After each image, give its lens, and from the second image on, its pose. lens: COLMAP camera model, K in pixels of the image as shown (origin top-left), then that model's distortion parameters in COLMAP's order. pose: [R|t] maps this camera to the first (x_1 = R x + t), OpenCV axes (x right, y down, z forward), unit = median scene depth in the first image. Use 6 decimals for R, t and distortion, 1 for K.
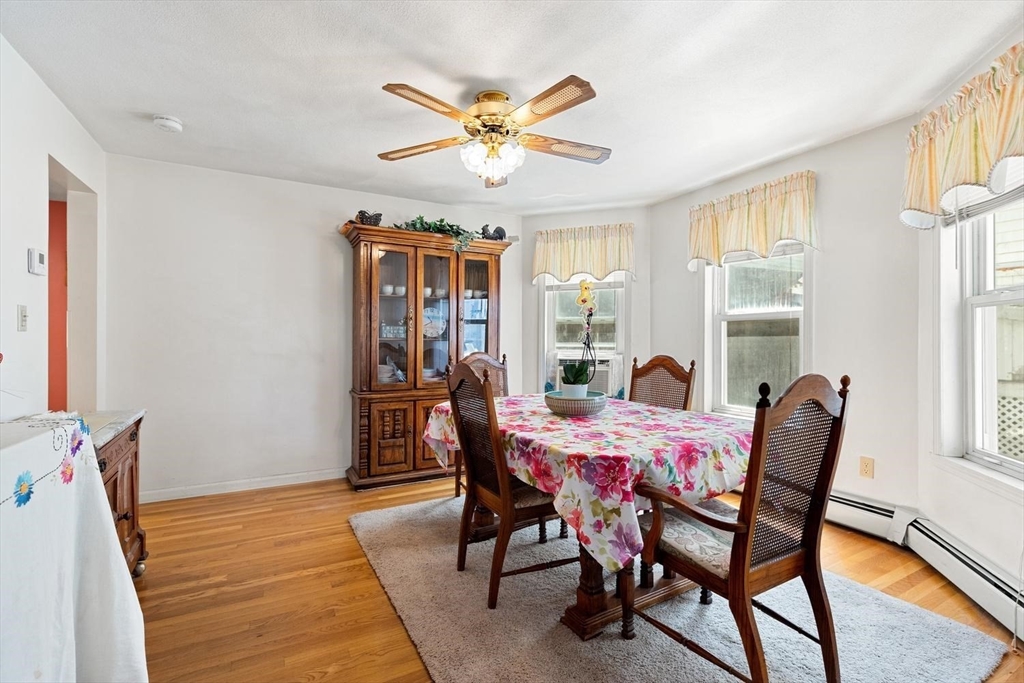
lens RADIAL K [[464.7, 0, 505.8], [0, 464.7, 343.9], [0, 0, 1]] dist [0.008355, -0.001848]
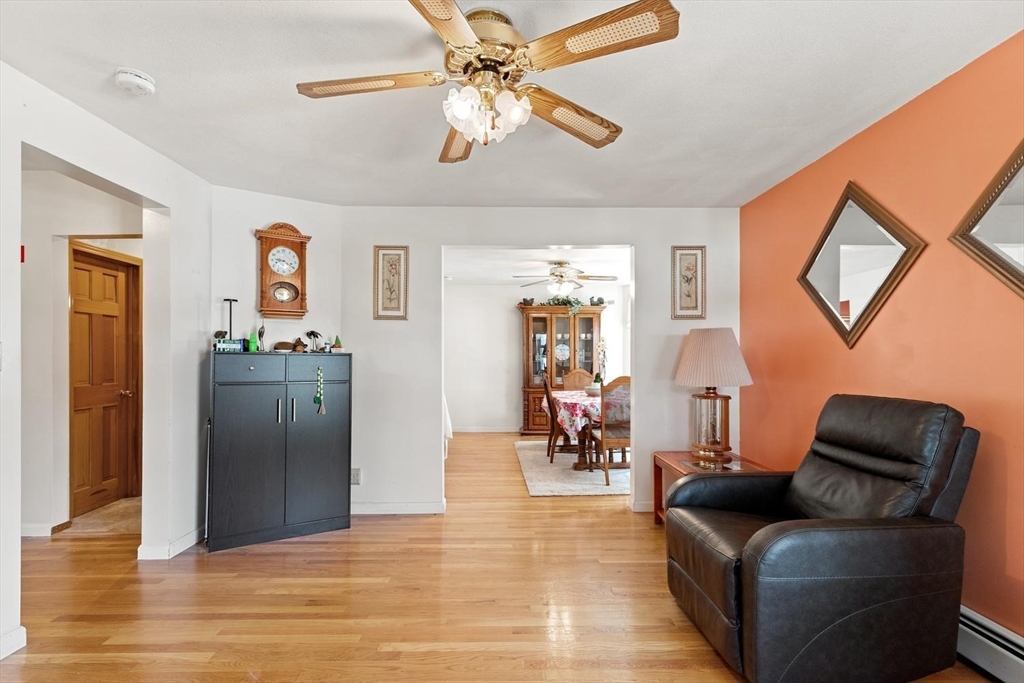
lens RADIAL K [[464.7, 0, 497.8], [0, 464.7, 355.3], [0, 0, 1]] dist [0.008355, -0.001848]
pose [[0.886811, -0.006752, -0.462084, 0.608903], [0.002292, 0.999945, -0.010212, -0.020704], [0.462127, 0.007997, 0.886778, -0.988934]]
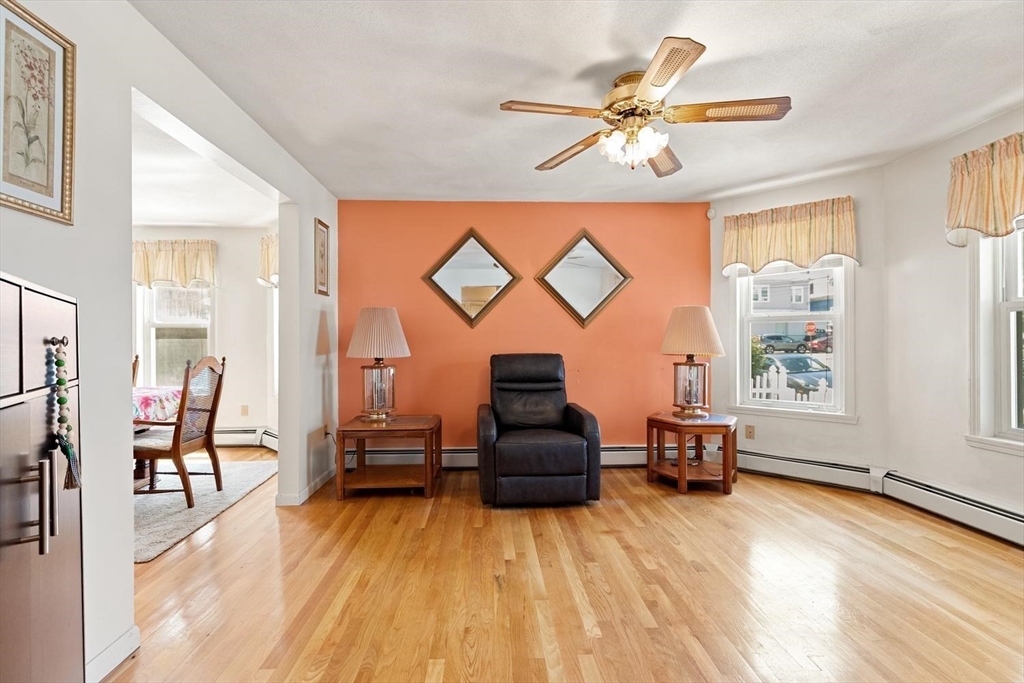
lens RADIAL K [[464.7, 0, 509.3], [0, 464.7, 338.0], [0, 0, 1]] dist [0.008355, -0.001848]
pose [[0.430625, 0.002181, 0.902528, -0.389142], [0.008829, 0.999939, -0.006629, 0.000272], [-0.902488, 0.010823, 0.430580, -0.658226]]
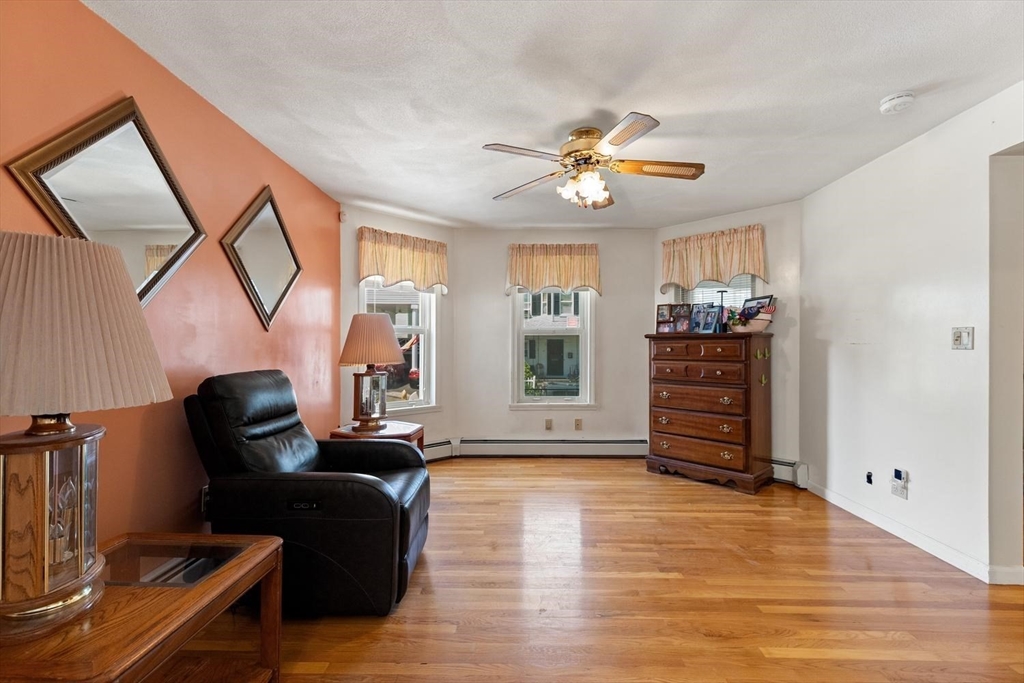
lens RADIAL K [[464.7, 0, 508.2], [0, 464.7, 345.2], [0, 0, 1]] dist [0.008355, -0.001848]
pose [[-0.870769, -0.006161, 0.491653, 0.049614], [-0.007181, 0.999974, -0.000188, -0.009759], [-0.491639, -0.003694, -0.870791, 0.304046]]
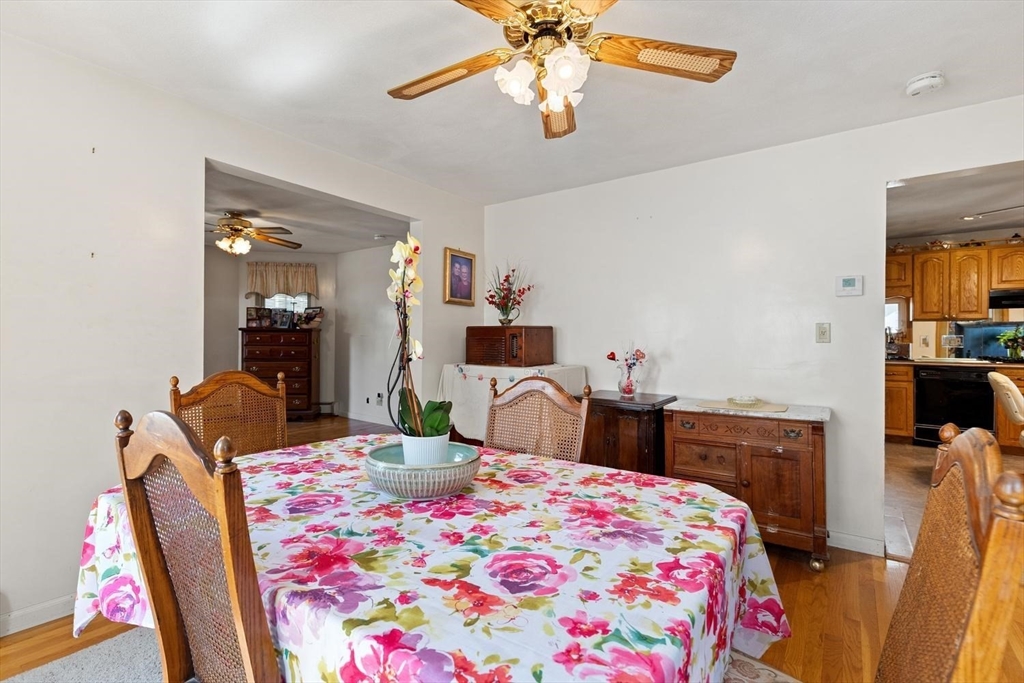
lens RADIAL K [[464.7, 0, 509.1], [0, 464.7, 339.0], [0, 0, 1]] dist [0.008355, -0.001848]
pose [[-0.899482, -0.011247, -0.436812, 0.216044], [-0.012168, 0.999926, -0.000688, -0.010036], [0.436787, 0.004696, -0.899552, 1.245508]]
